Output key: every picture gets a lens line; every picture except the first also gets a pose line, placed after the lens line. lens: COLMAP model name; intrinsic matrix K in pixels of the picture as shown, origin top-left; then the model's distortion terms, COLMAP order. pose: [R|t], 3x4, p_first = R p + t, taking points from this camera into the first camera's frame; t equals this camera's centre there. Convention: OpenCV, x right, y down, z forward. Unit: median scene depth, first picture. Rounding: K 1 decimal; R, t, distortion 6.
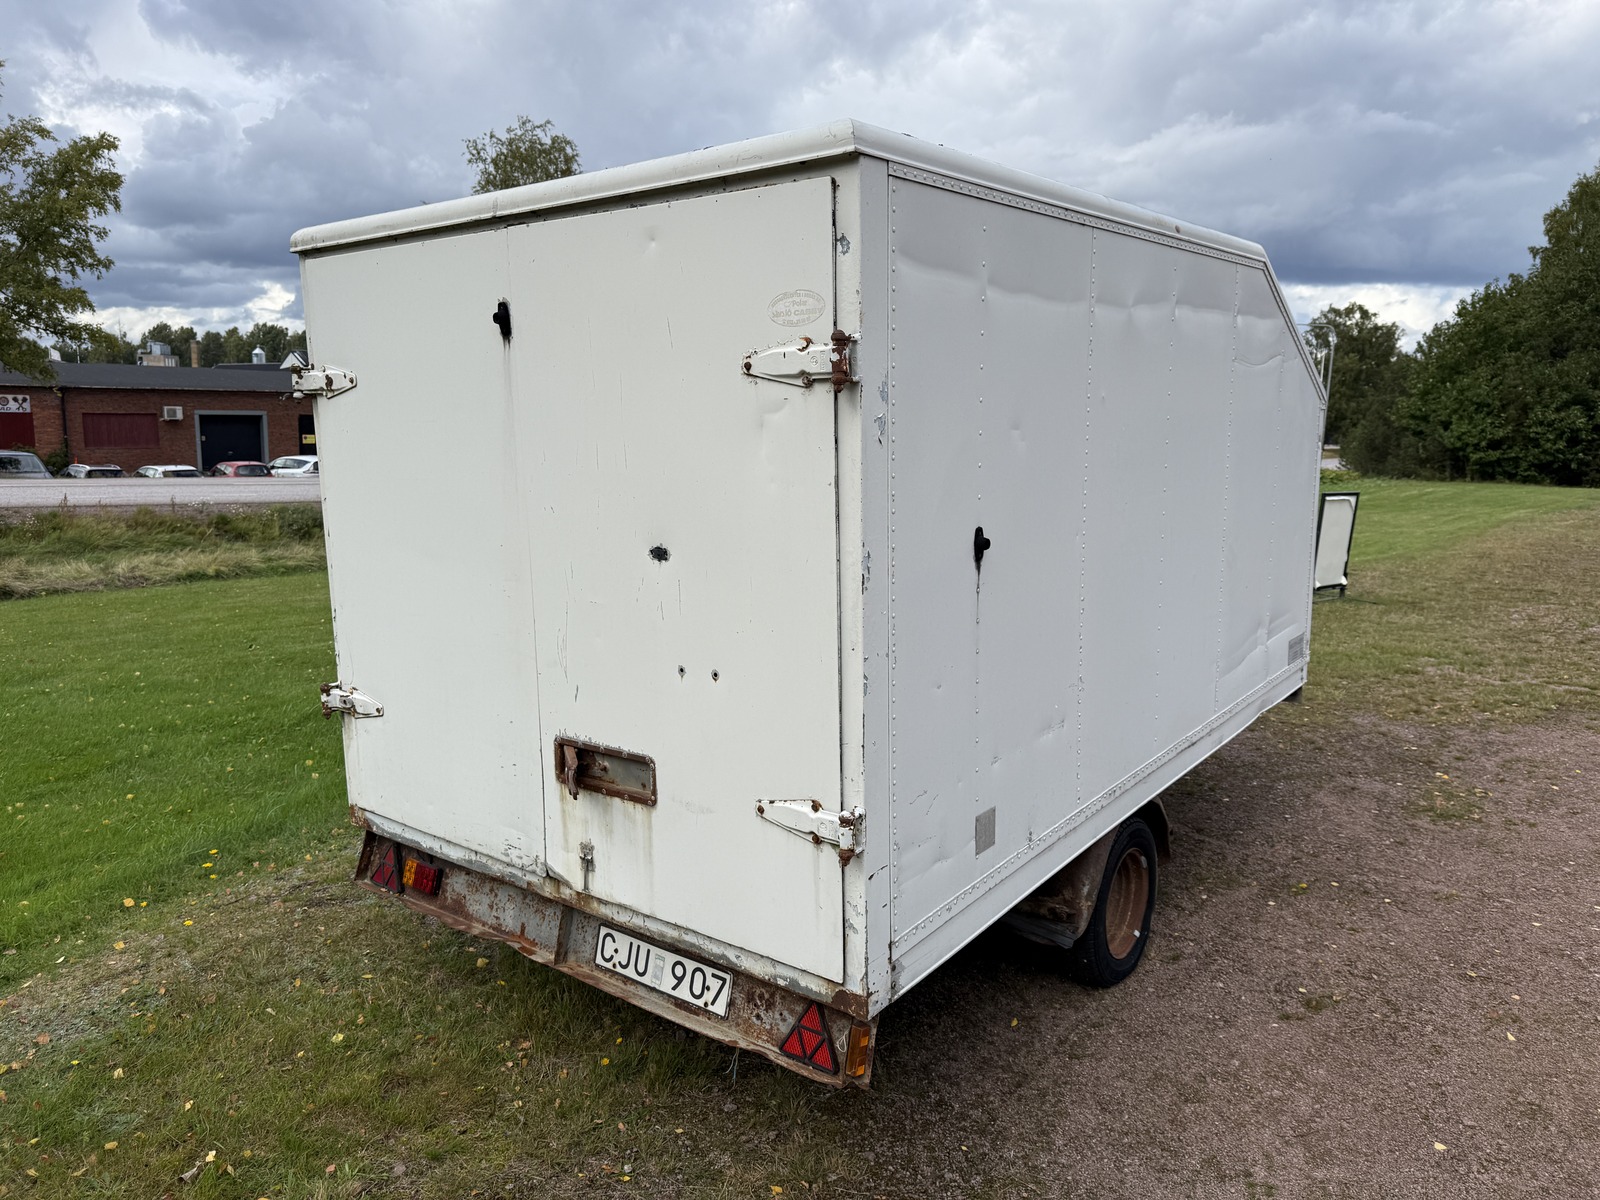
lens RADIAL K [[1118.8, 0, 798.2], [0, 1118.8, 591.9], [0, 0, 1]] dist [0.054925, -0.060740]
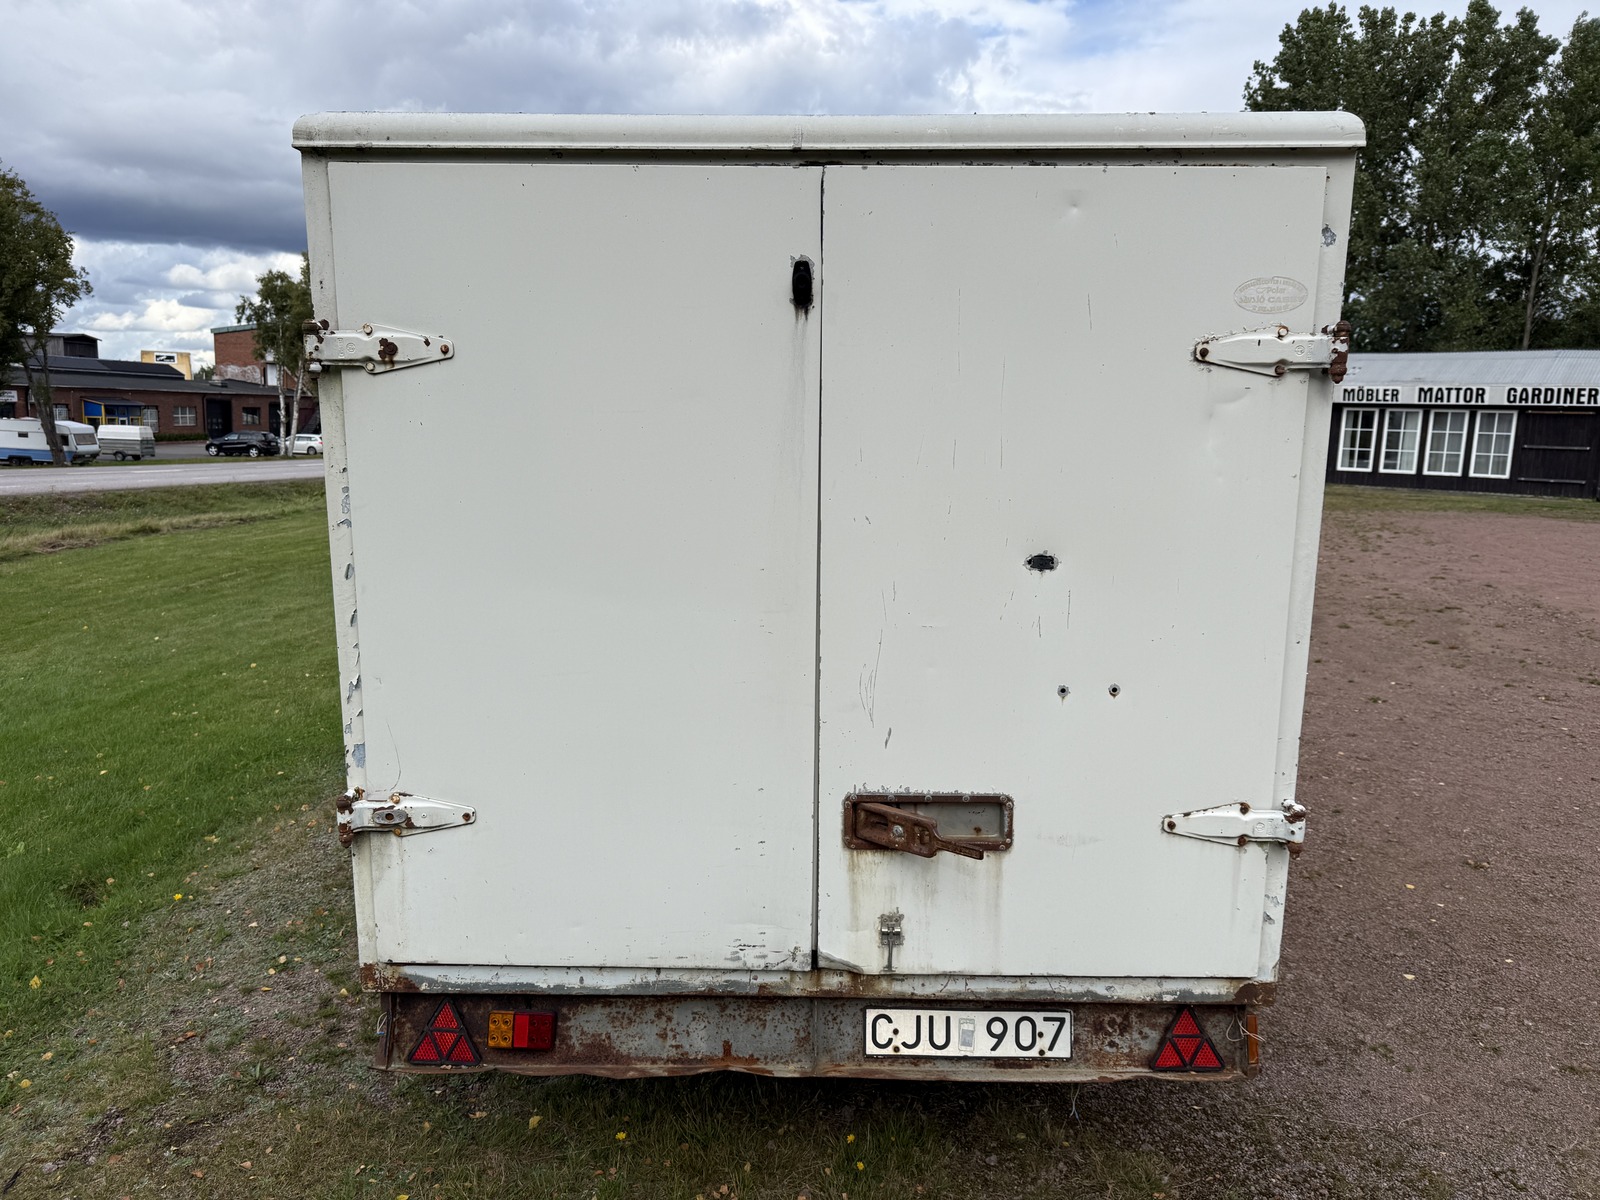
lens RADIAL K [[1118.8, 0, 785.7], [0, 1118.8, 595.7], [0, 0, 1]] dist [0.054925, -0.060740]
pose [[0.806376, -0.089712, 0.584559, -0.724503], [0.081767, 0.995847, 0.040038, -0.053800], [-0.585723, 0.015512, 0.810363, 0.362004]]
